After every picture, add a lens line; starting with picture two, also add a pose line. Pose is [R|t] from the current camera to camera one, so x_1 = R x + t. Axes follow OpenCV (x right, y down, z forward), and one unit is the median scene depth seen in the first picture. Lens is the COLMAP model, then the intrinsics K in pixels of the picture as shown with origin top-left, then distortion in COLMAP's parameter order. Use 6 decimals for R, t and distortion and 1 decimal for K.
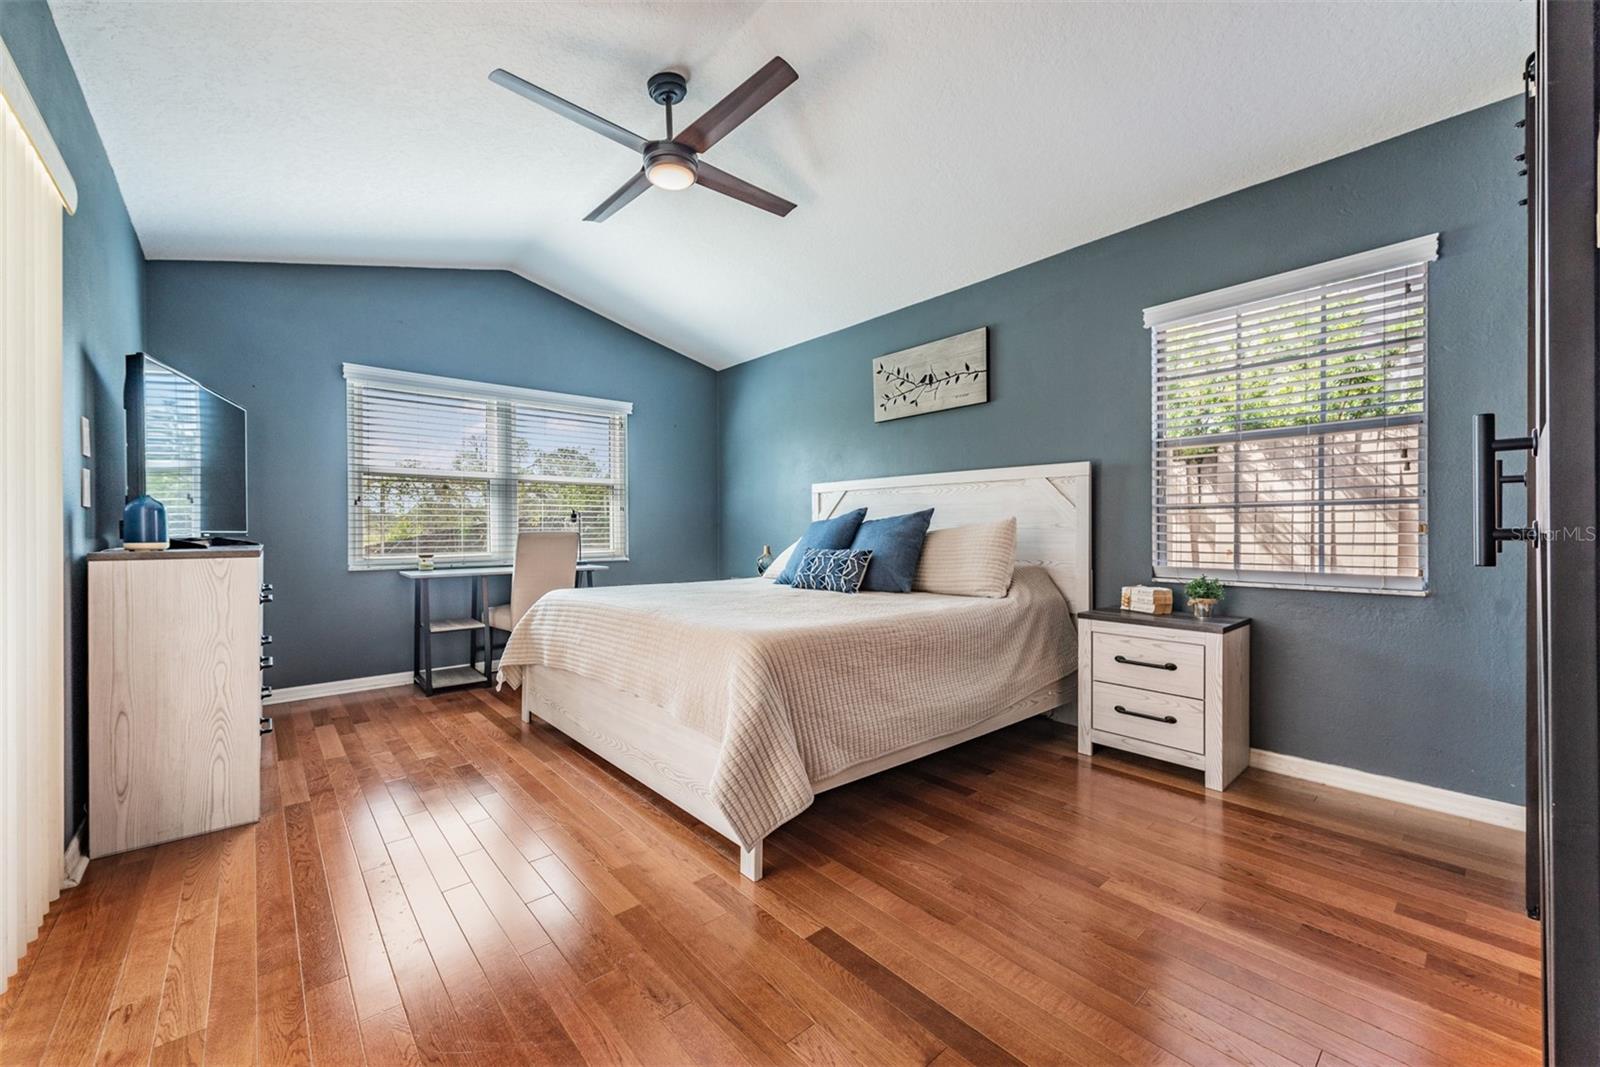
lens RADIAL K [[626.5, 0, 800.8], [0, 626.5, 530.8], [0, 0, 1]] dist [0.003287, -0.000117]
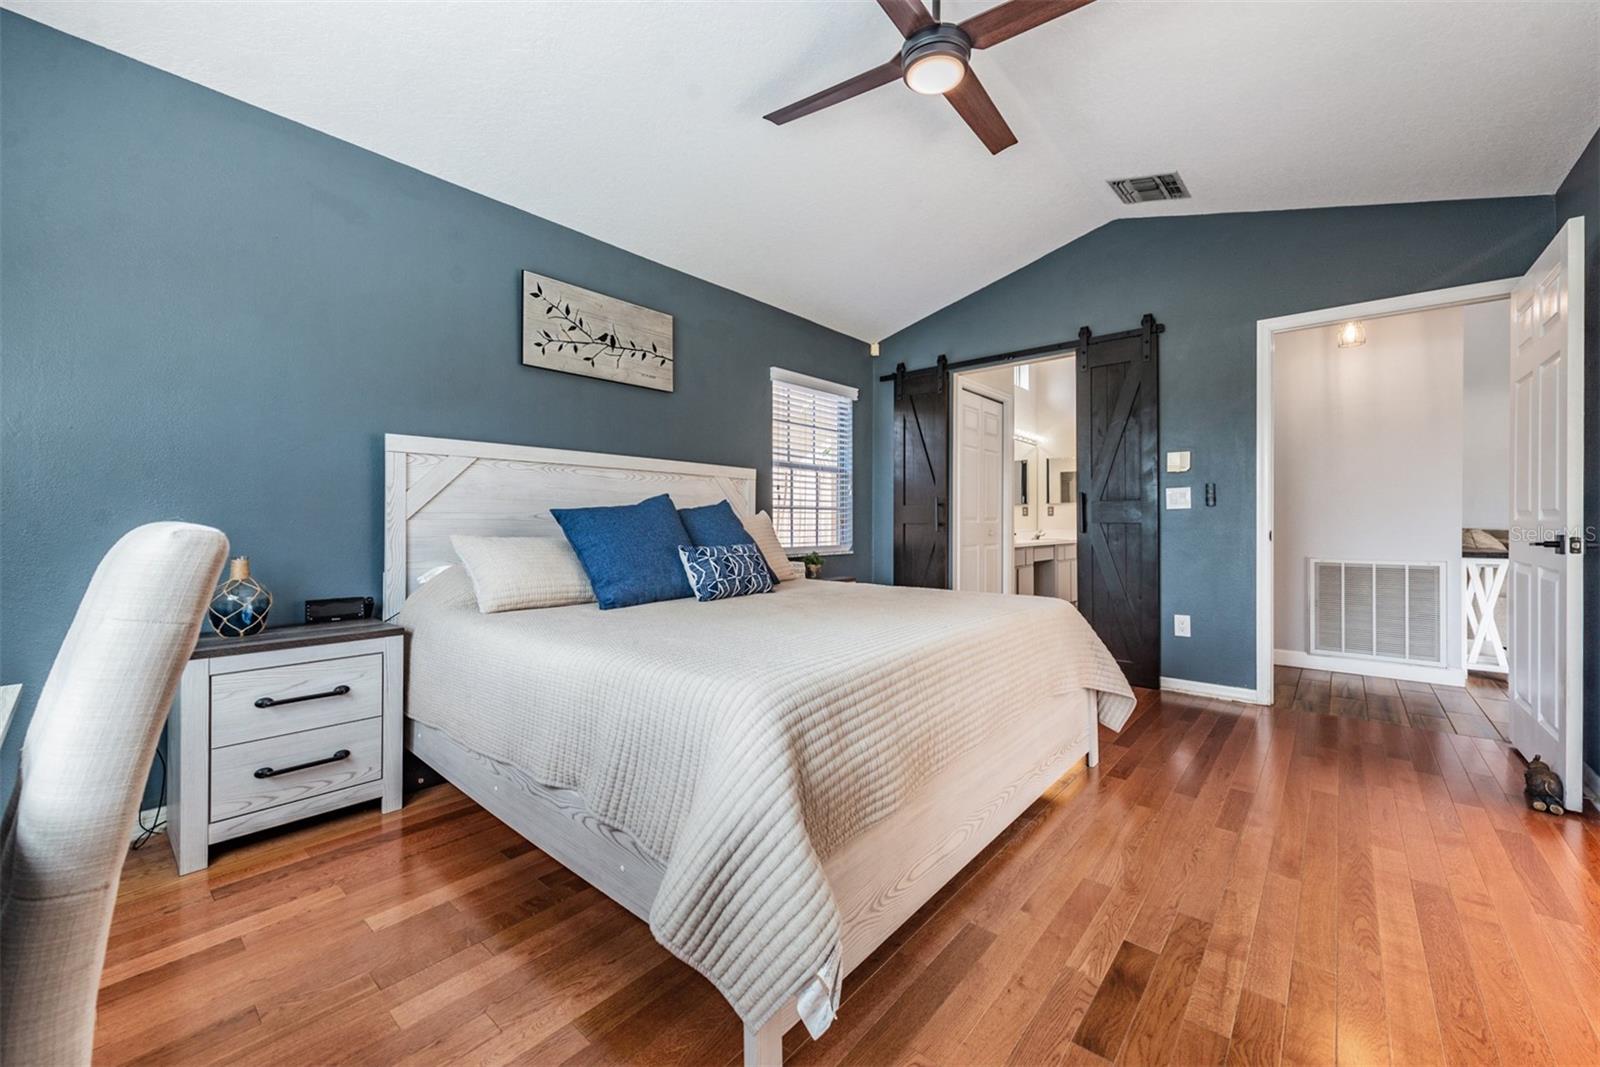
lens RADIAL K [[626.5, 0, 800.8], [0, 626.5, 530.8], [0, 0, 1]] dist [0.003287, -0.000117]
pose [[-0.147106, 0.013743, 0.989025, -0.661488], [0.026645, 0.999596, -0.009927, 0.026103], [-0.988762, 0.024892, -0.147413, 0.891428]]
